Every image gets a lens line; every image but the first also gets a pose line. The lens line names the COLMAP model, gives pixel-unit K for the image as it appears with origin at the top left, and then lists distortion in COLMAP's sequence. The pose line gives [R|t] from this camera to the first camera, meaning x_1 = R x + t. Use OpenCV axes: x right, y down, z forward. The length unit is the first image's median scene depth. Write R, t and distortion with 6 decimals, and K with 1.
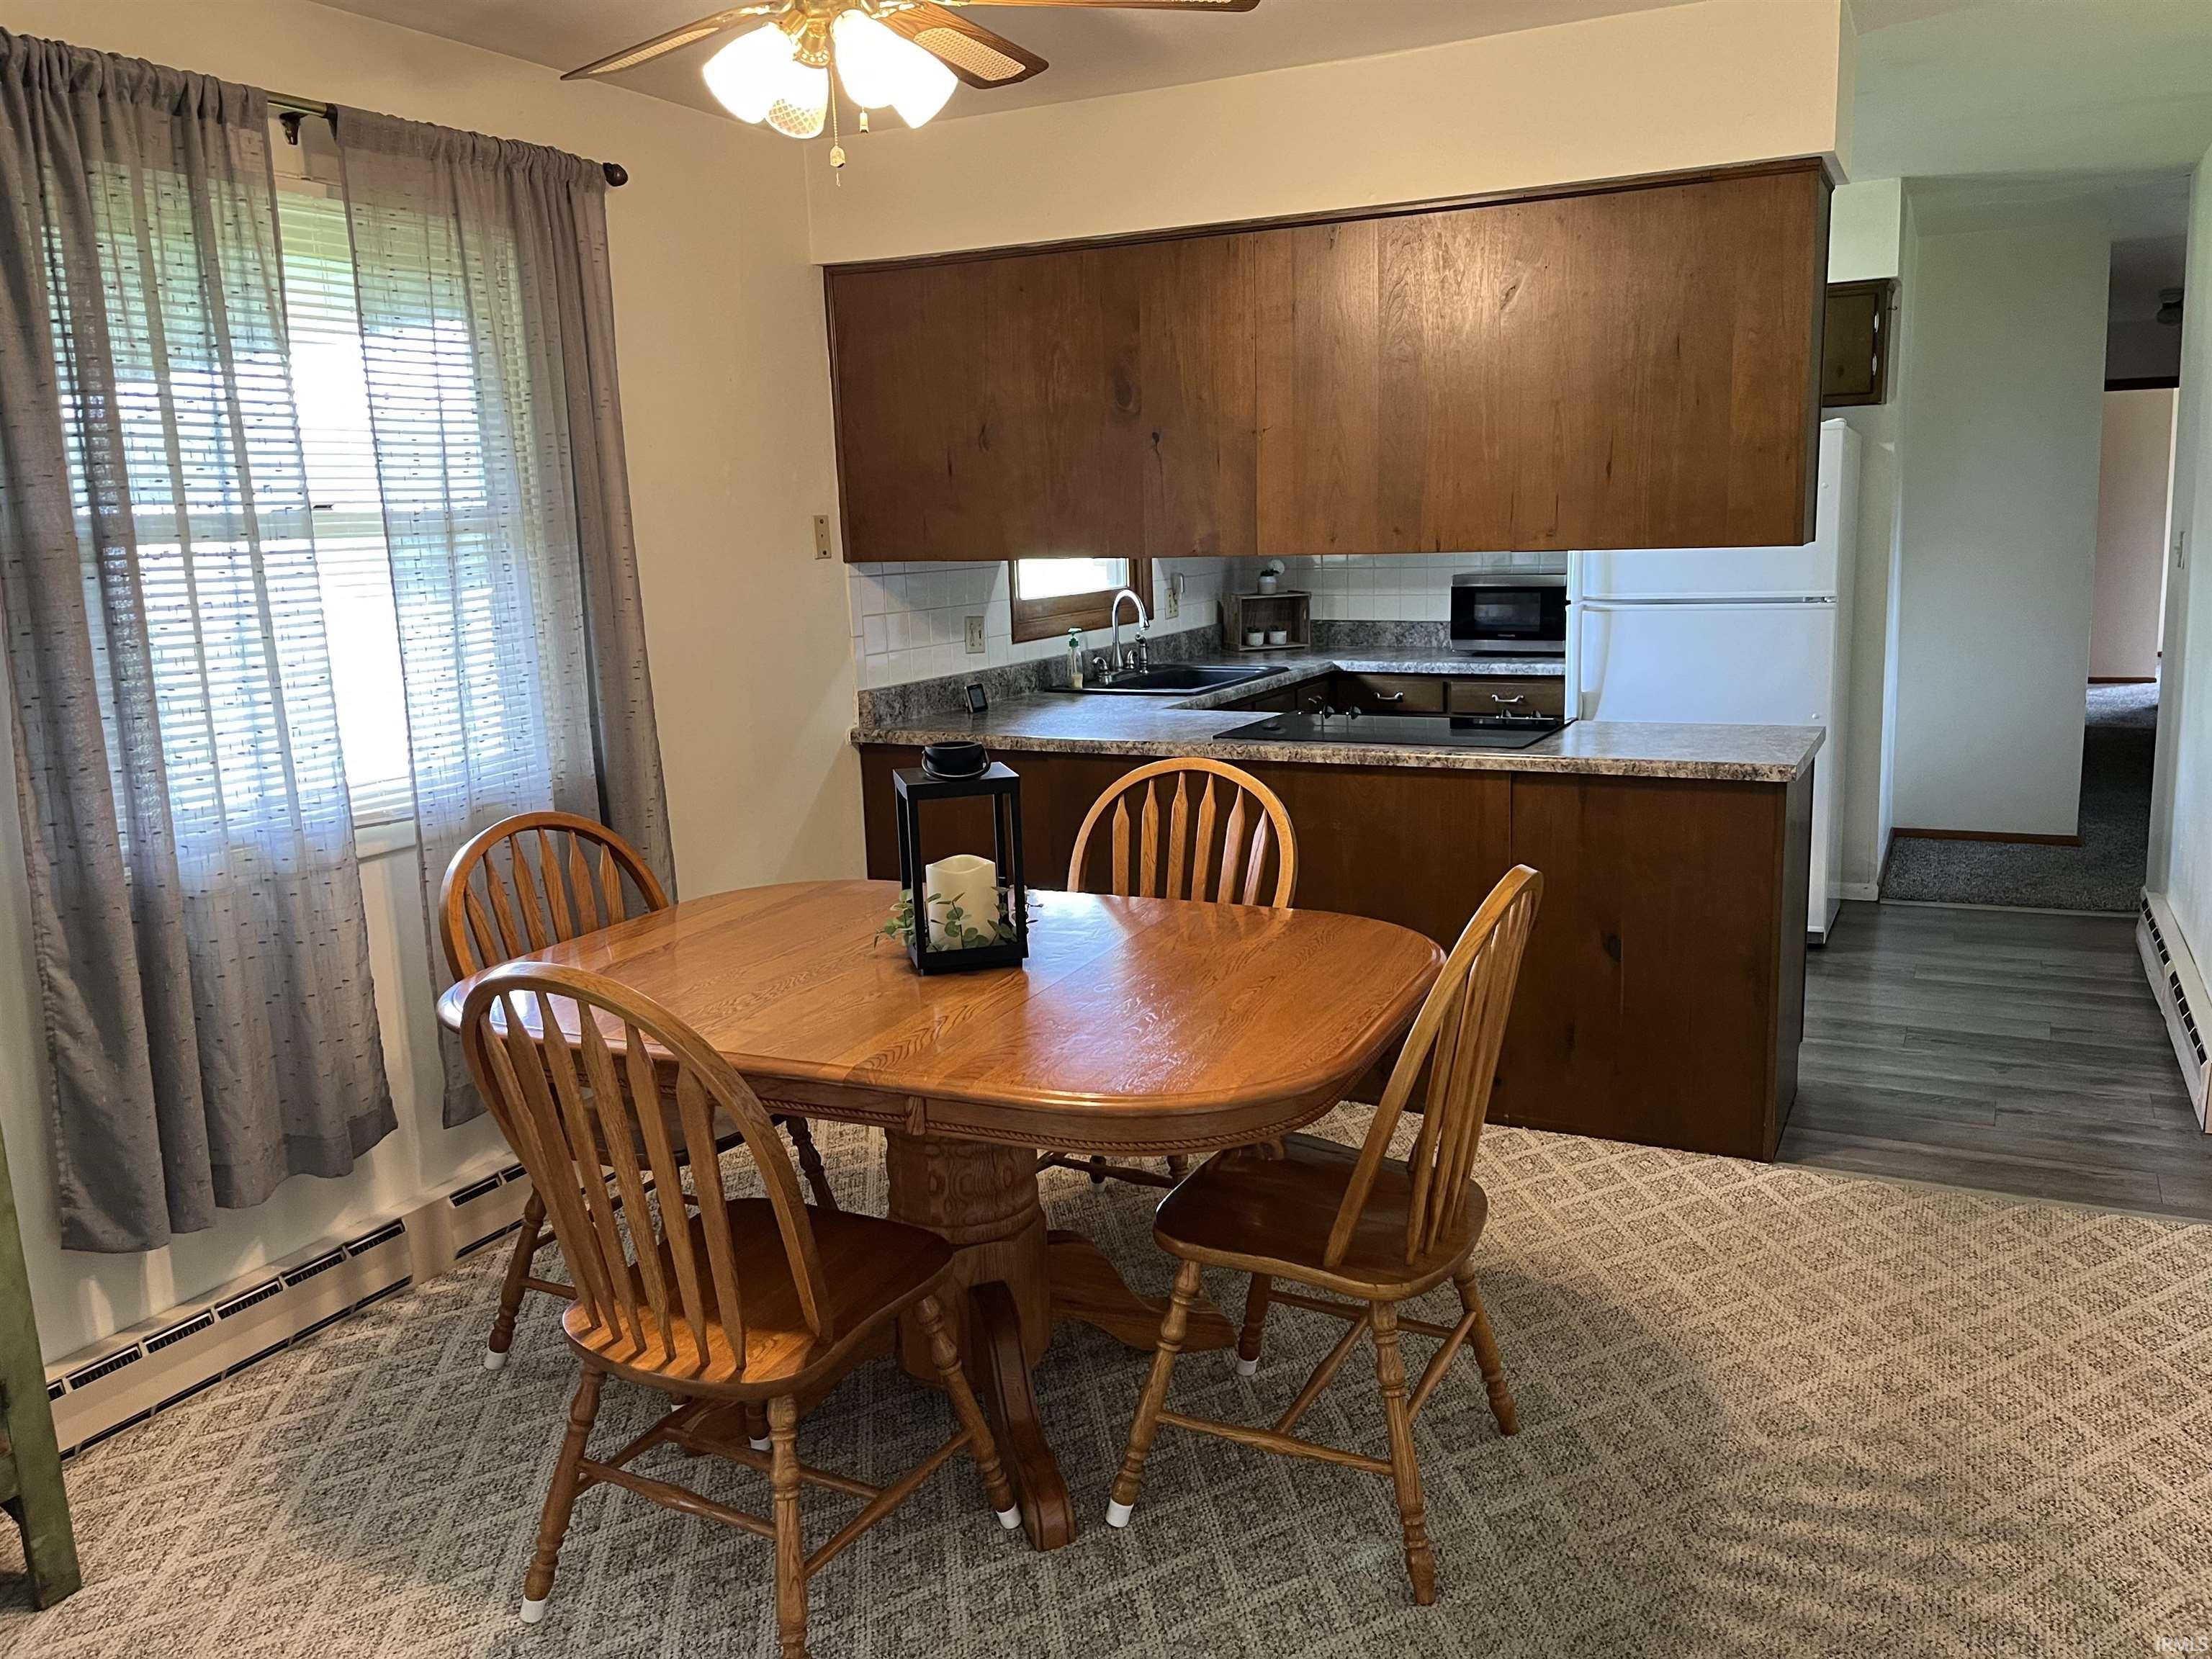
lens RADIAL K [[1681.8, 0, 1112.3], [0, 1681.8, 821.3], [0, 0, 1]] dist [0.061841, -0.090118]
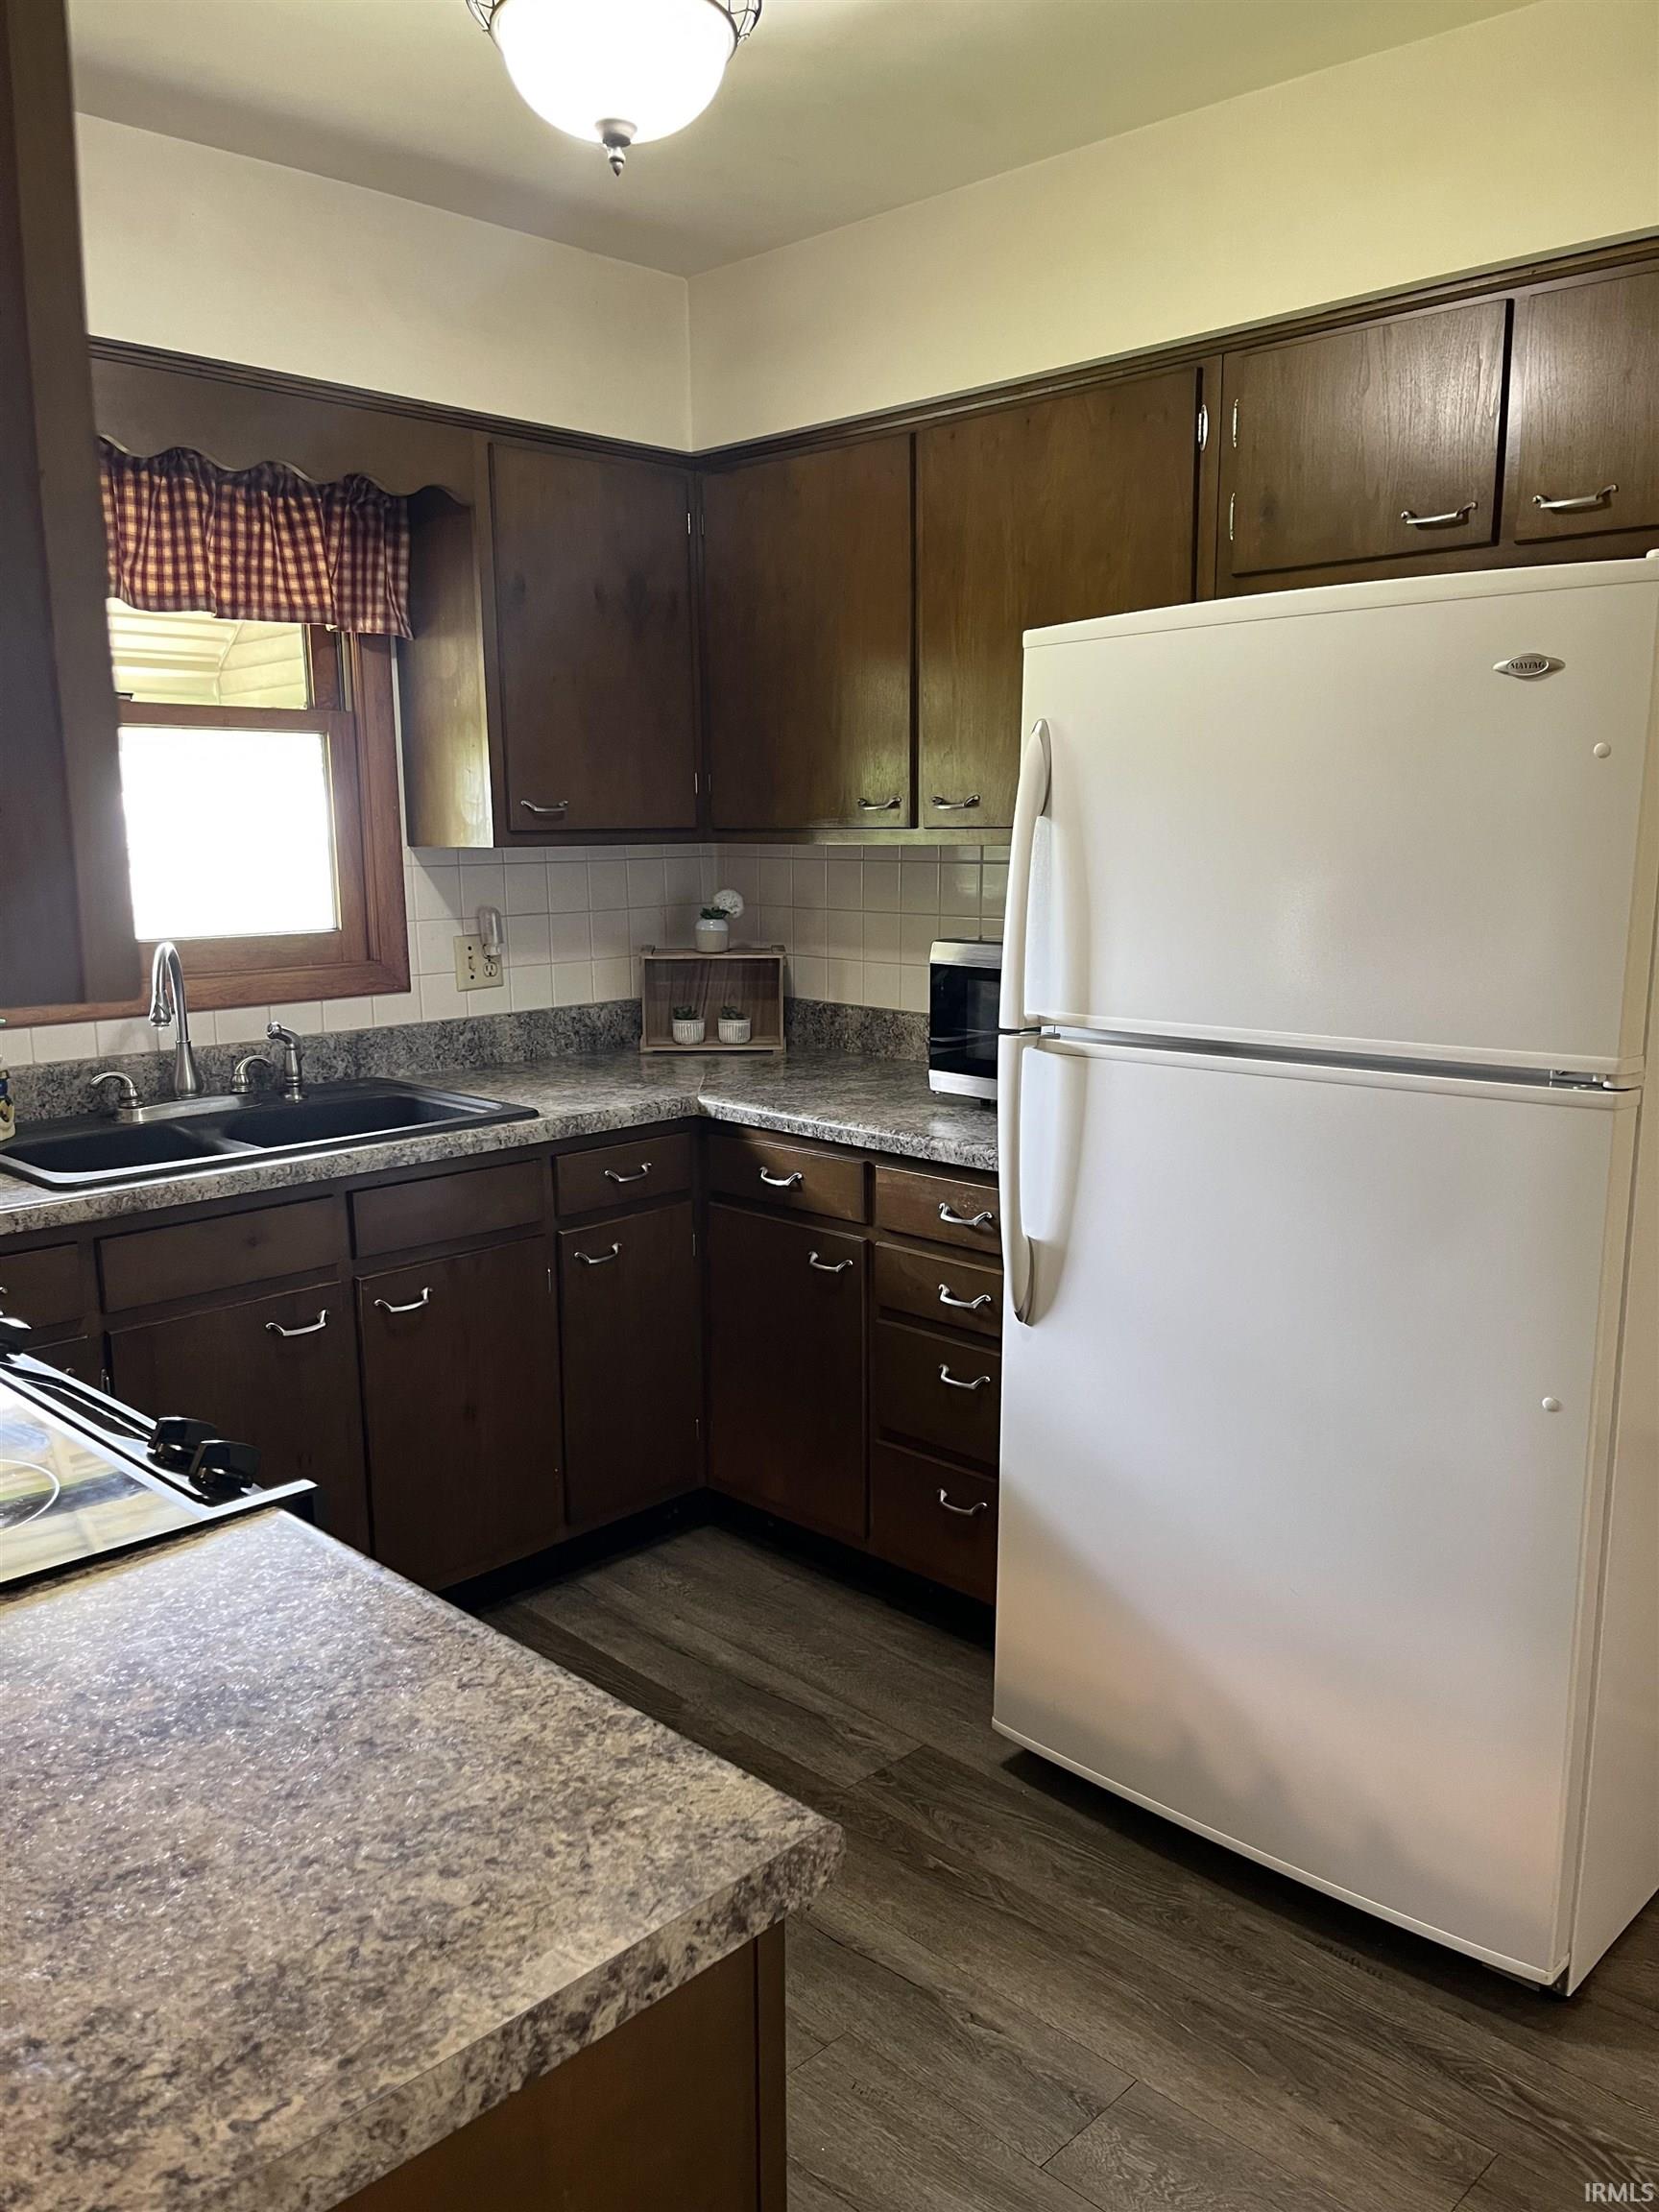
lens RADIAL K [[1654.4, 0, 835.4], [0, 1654.4, 1129.3], [0, 0, 1]] dist [0.063649, -0.086627]
pose [[0.954449, 0.080045, -0.287437, 0.323334], [-0.077836, 0.996783, 0.019123, -0.100371], [0.288043, 0.004121, 0.957609, 0.547590]]
